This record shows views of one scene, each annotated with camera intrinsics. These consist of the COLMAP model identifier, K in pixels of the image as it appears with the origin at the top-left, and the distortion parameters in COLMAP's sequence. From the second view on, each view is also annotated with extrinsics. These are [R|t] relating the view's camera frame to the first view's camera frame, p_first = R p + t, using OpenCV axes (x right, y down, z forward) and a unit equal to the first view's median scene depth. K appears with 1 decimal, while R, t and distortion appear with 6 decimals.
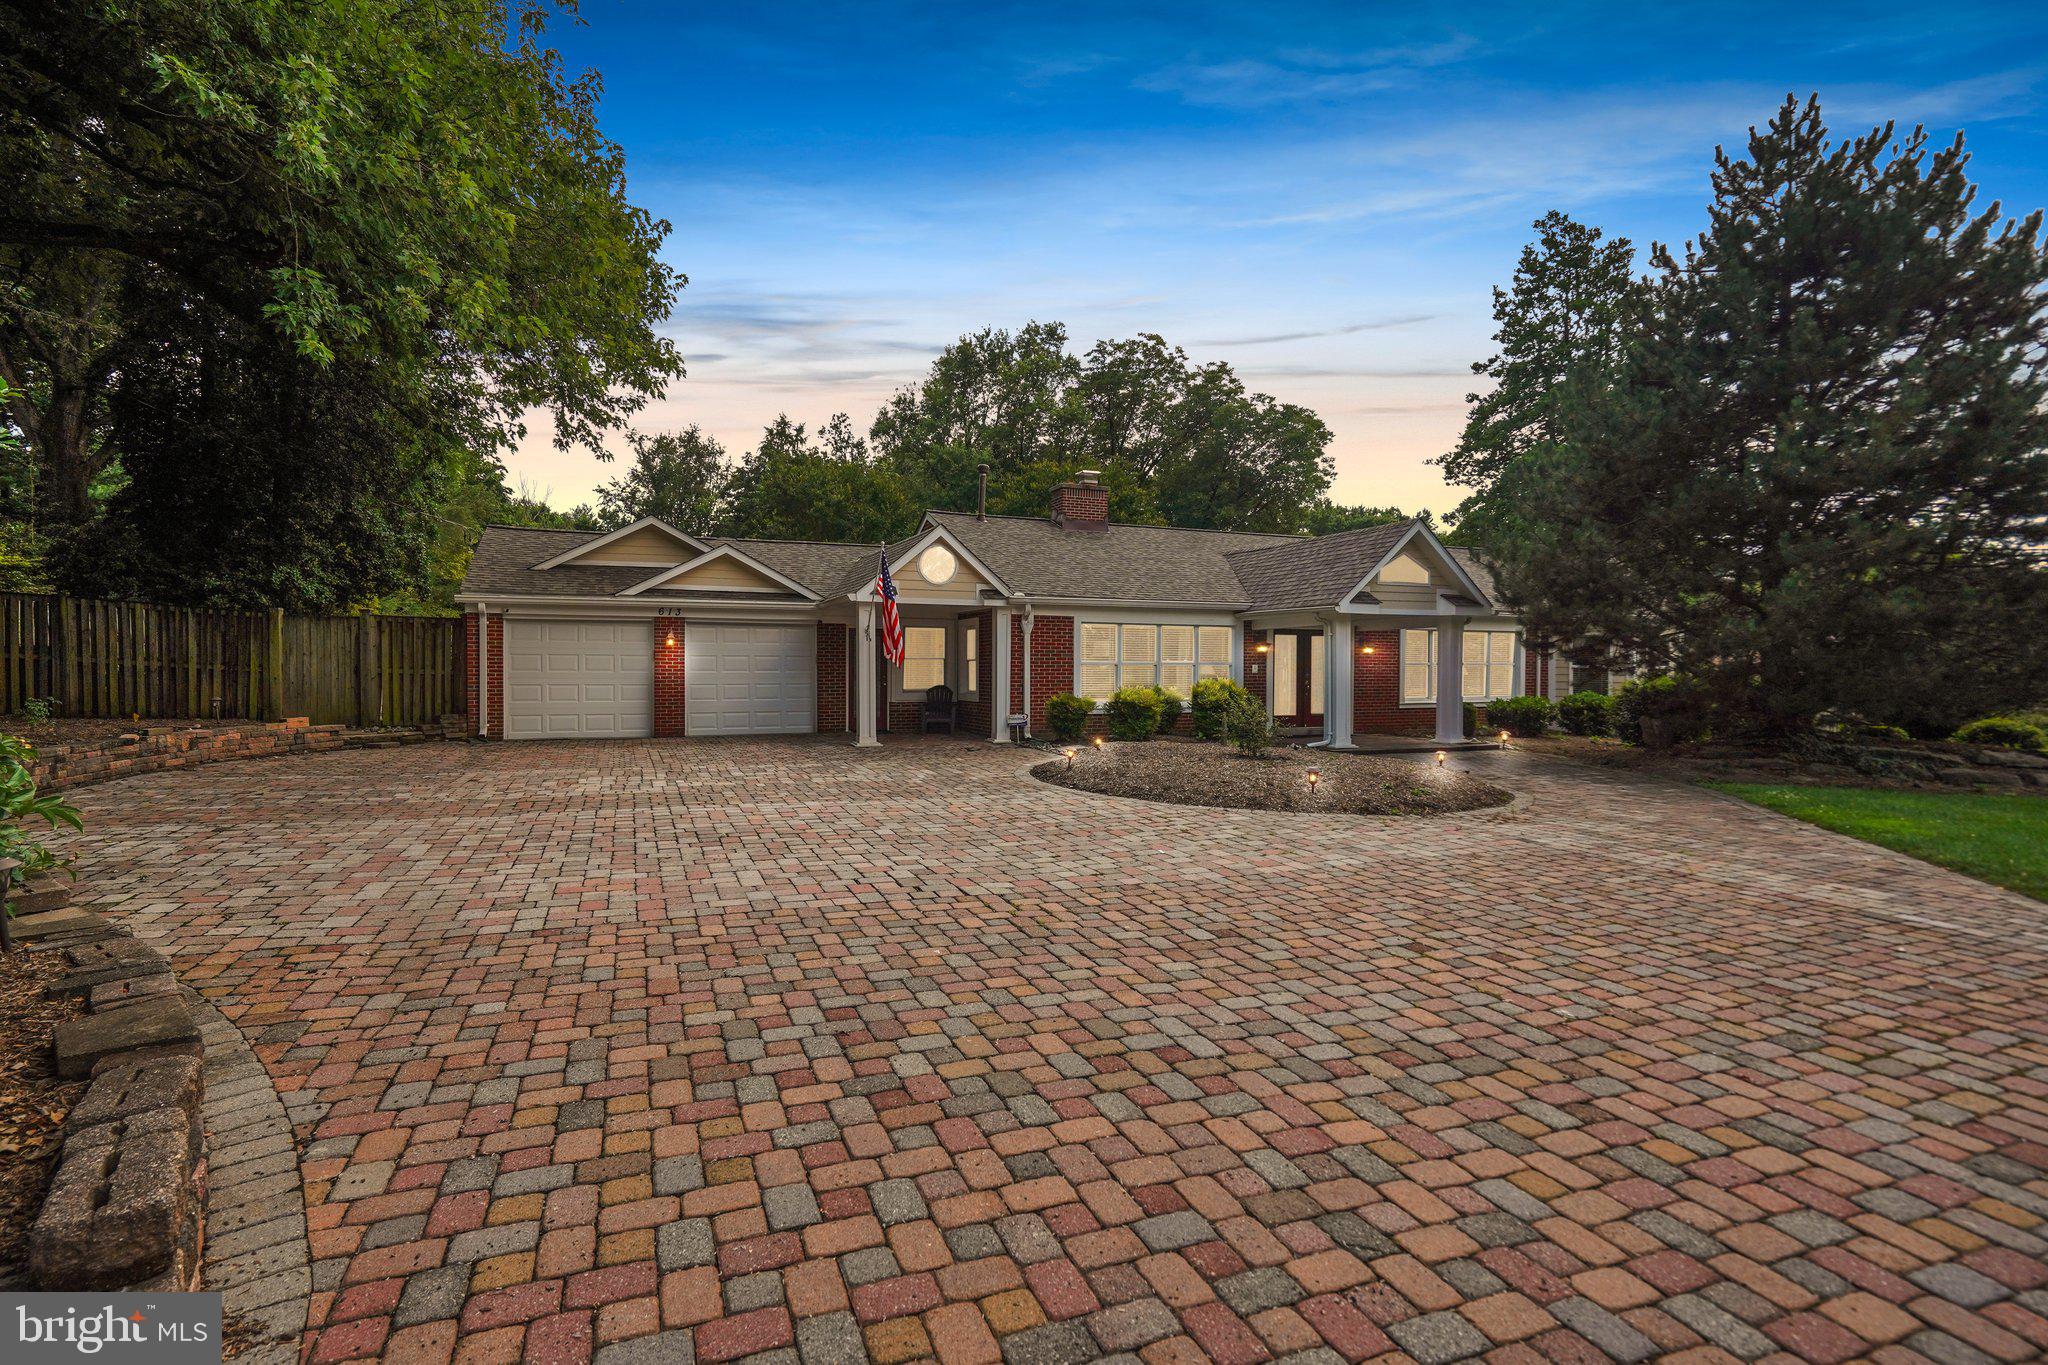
lens RADIAL K [[920.2, 0, 1015.7], [0, 920.2, 690.8], [0, 0, 1]] dist [-0.003544, 0.000019]
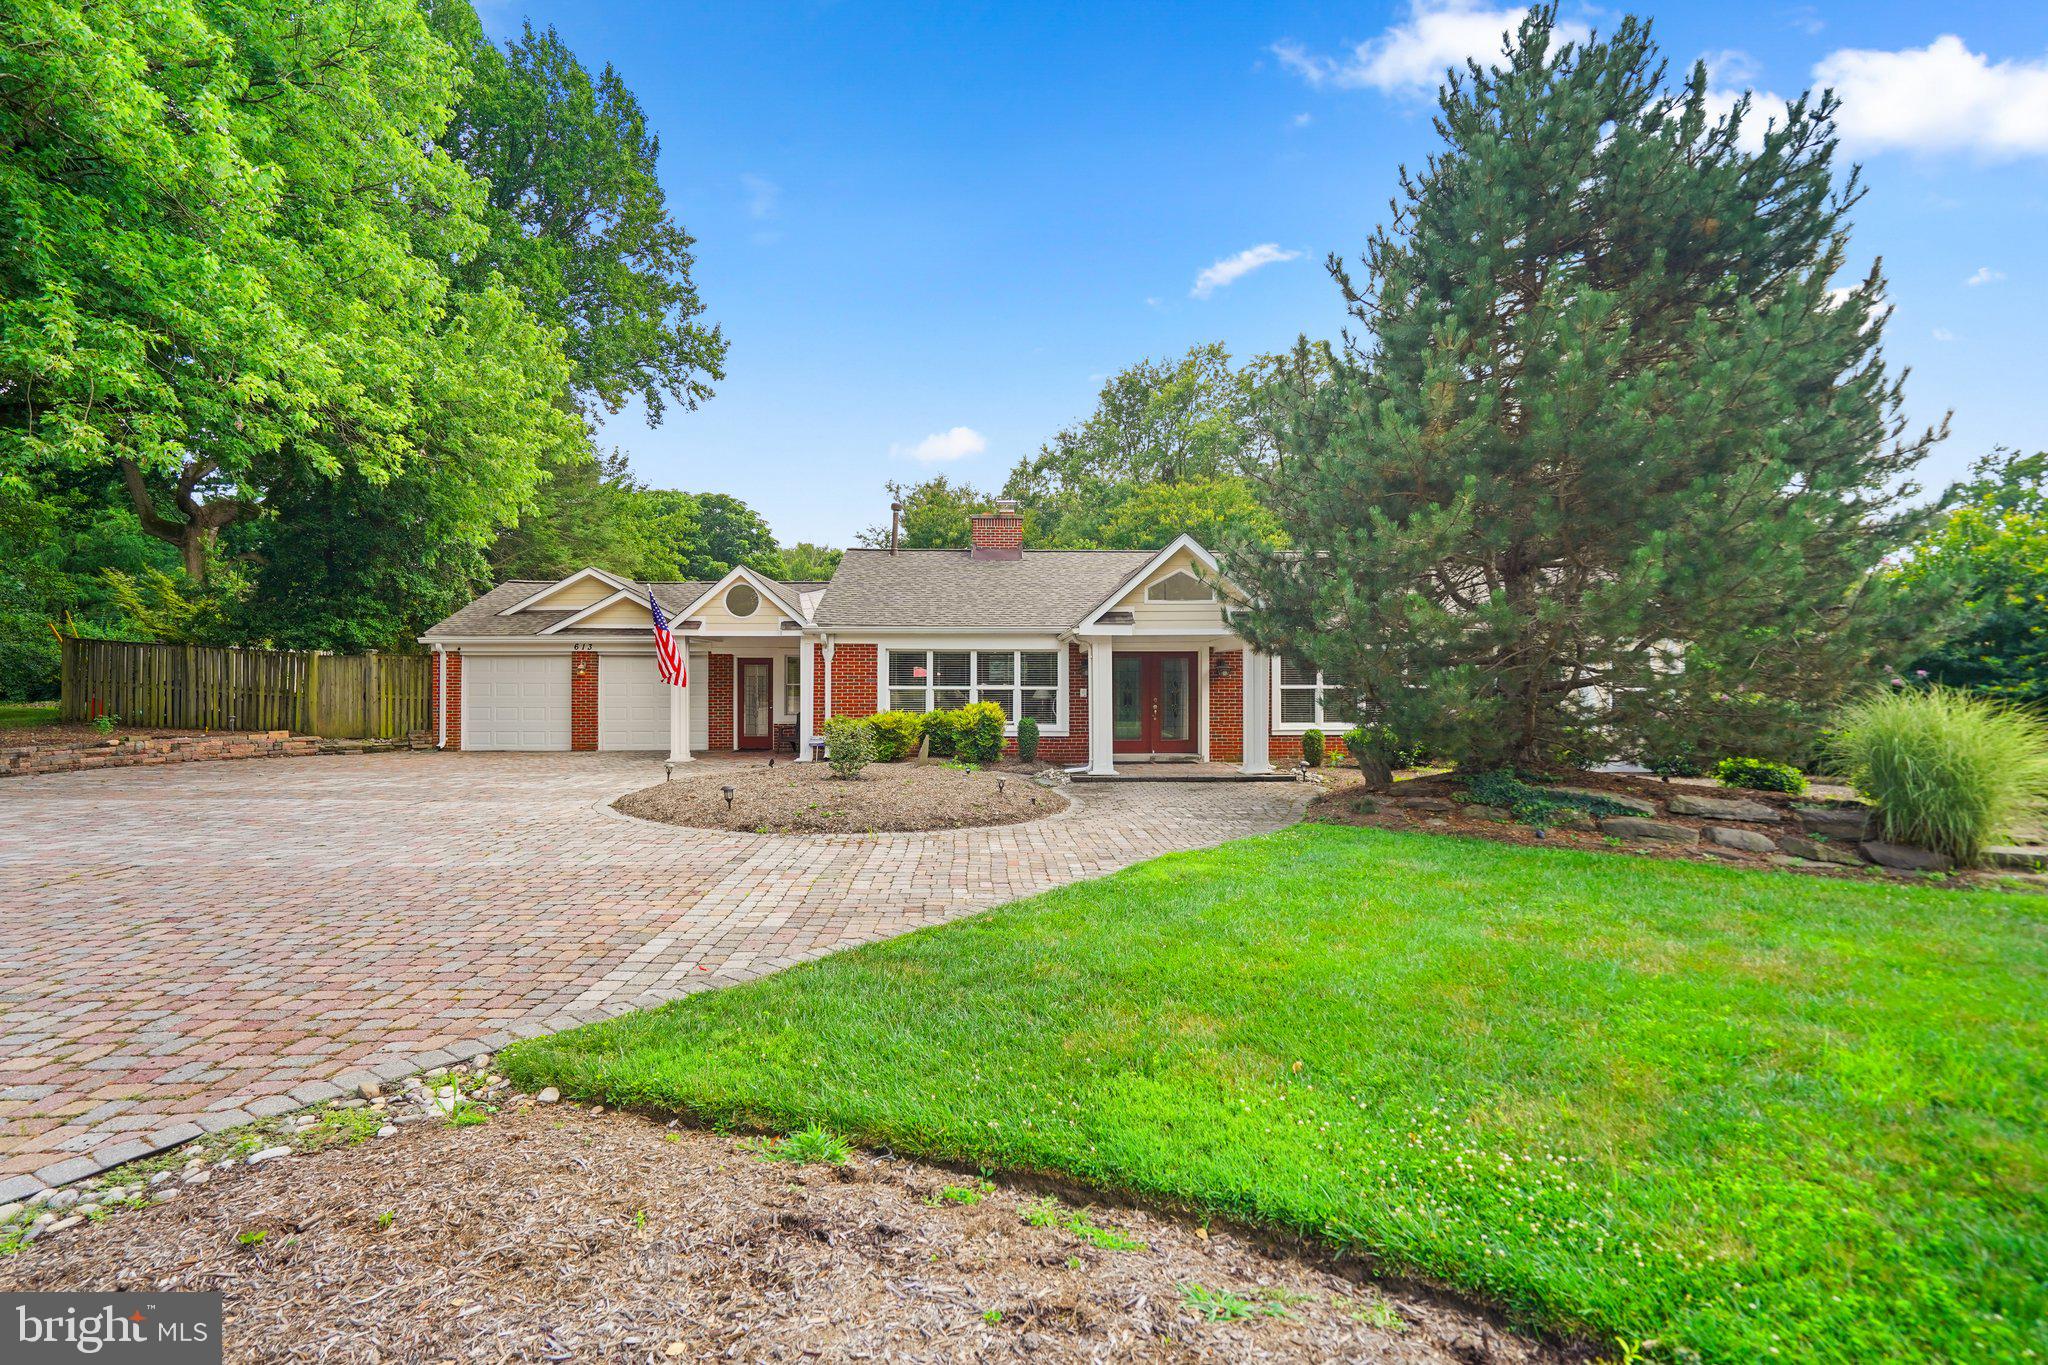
lens RADIAL K [[904.6, 0, 1024.0], [0, 904.6, 682.5], [0, 0, 1]] dist [-0.015712, -0.000160]
pose [[0.944773, -0.007732, -0.327634, 0.598149], [-0.003319, 0.999445, -0.033155, -0.002098], [0.327708, 0.032412, 0.944223, 0.081900]]
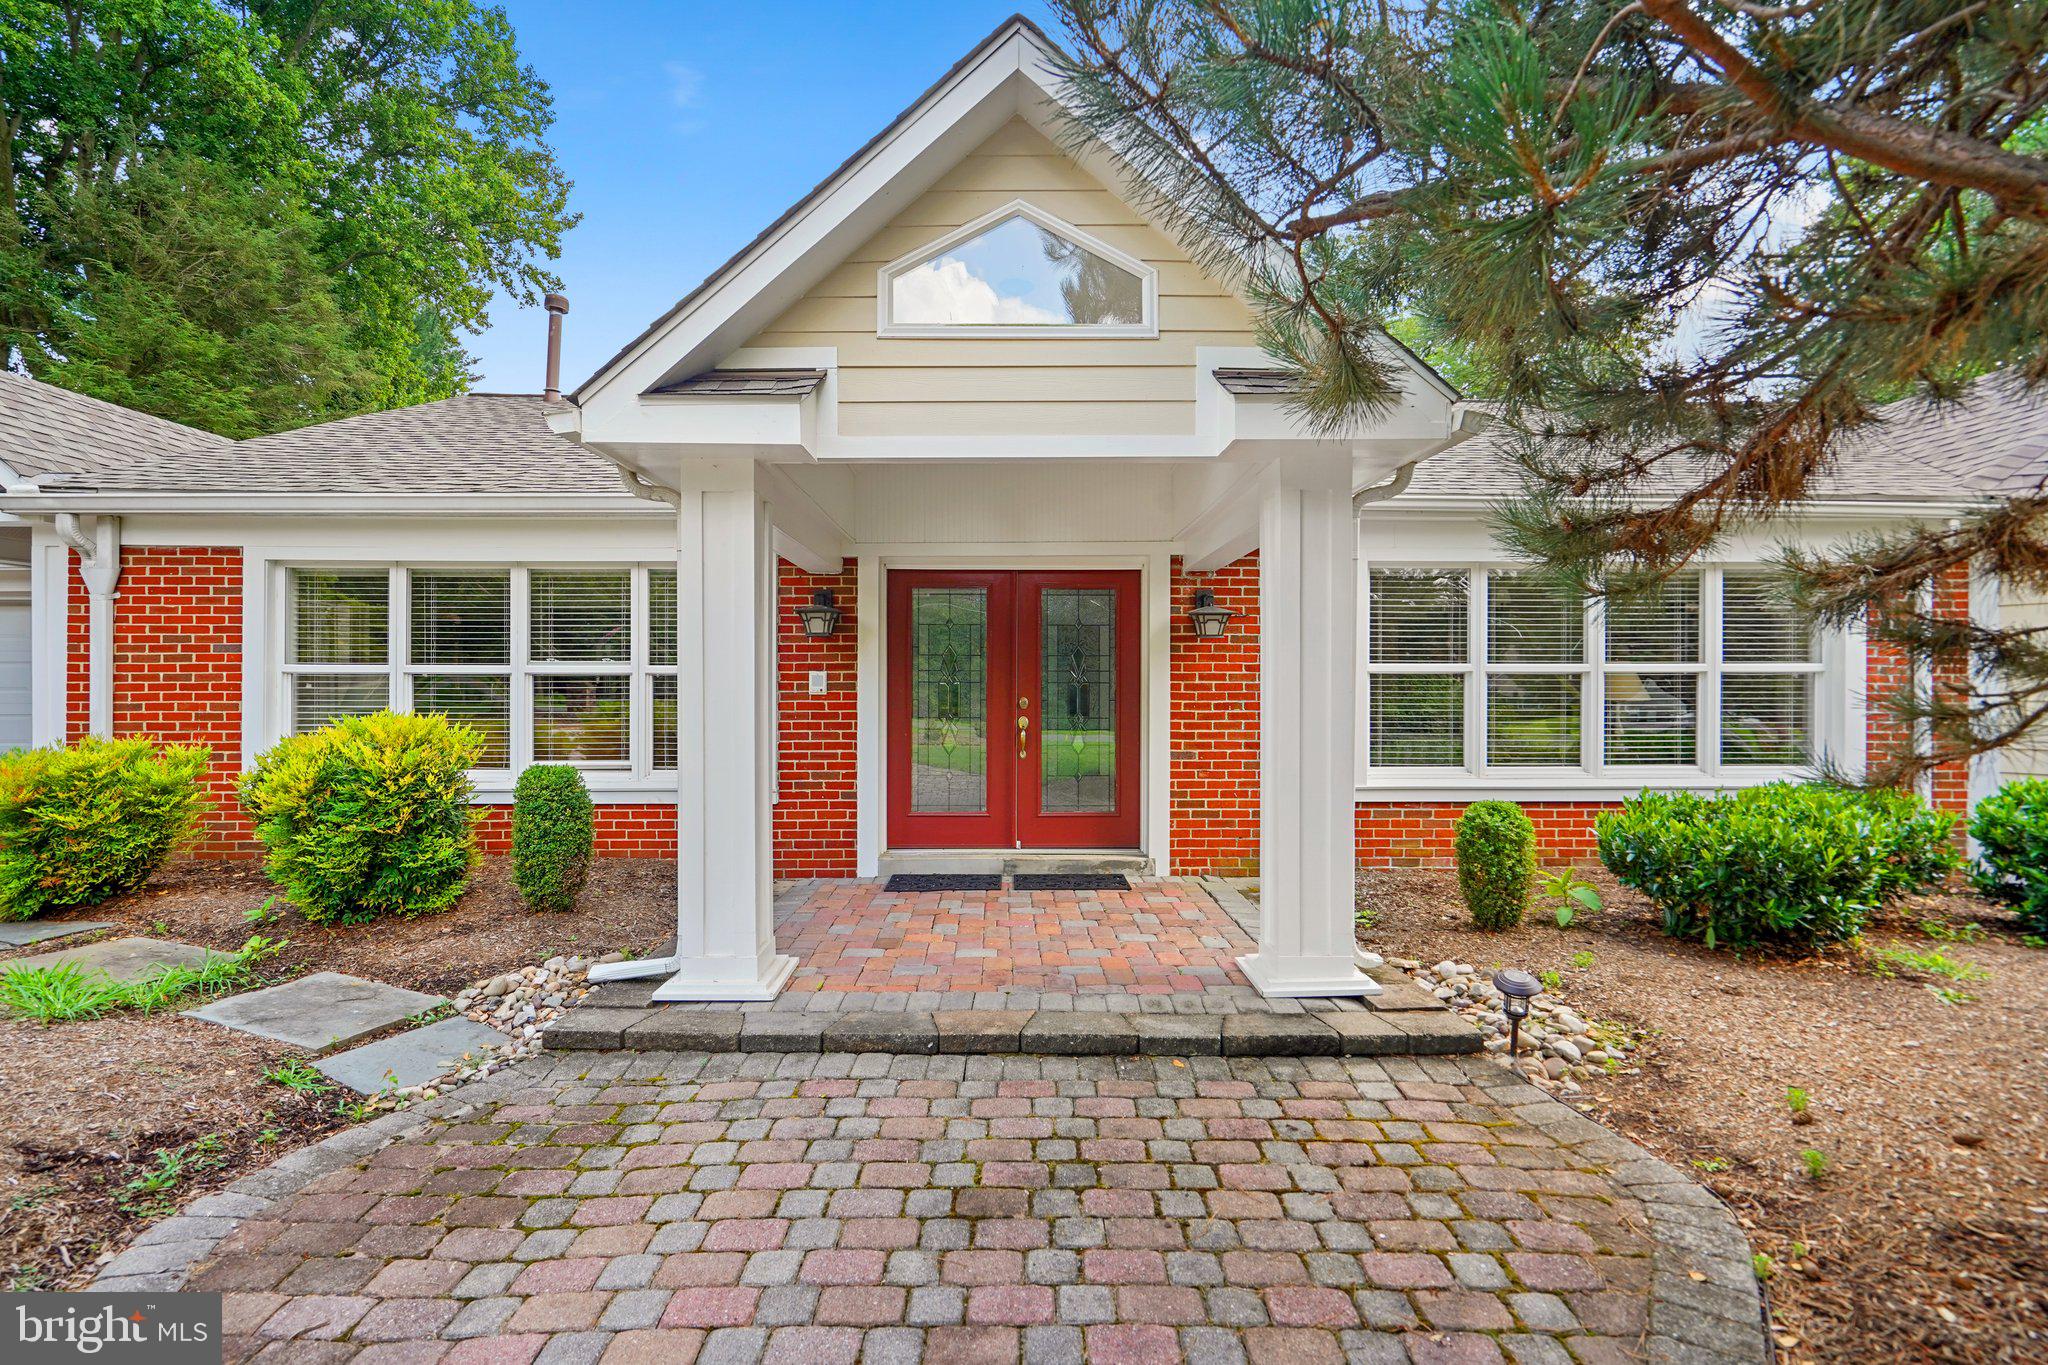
lens RADIAL K [[920.2, 0, 1015.7], [0, 920.2, 690.8], [0, 0, 1]] dist [-0.003544, 0.000019]
pose [[0.934527, 0.000152, -0.355891, 0.529595], [-0.004739, 0.999917, -0.012016, -0.019258], [0.355860, 0.012916, 0.934450, 0.809800]]
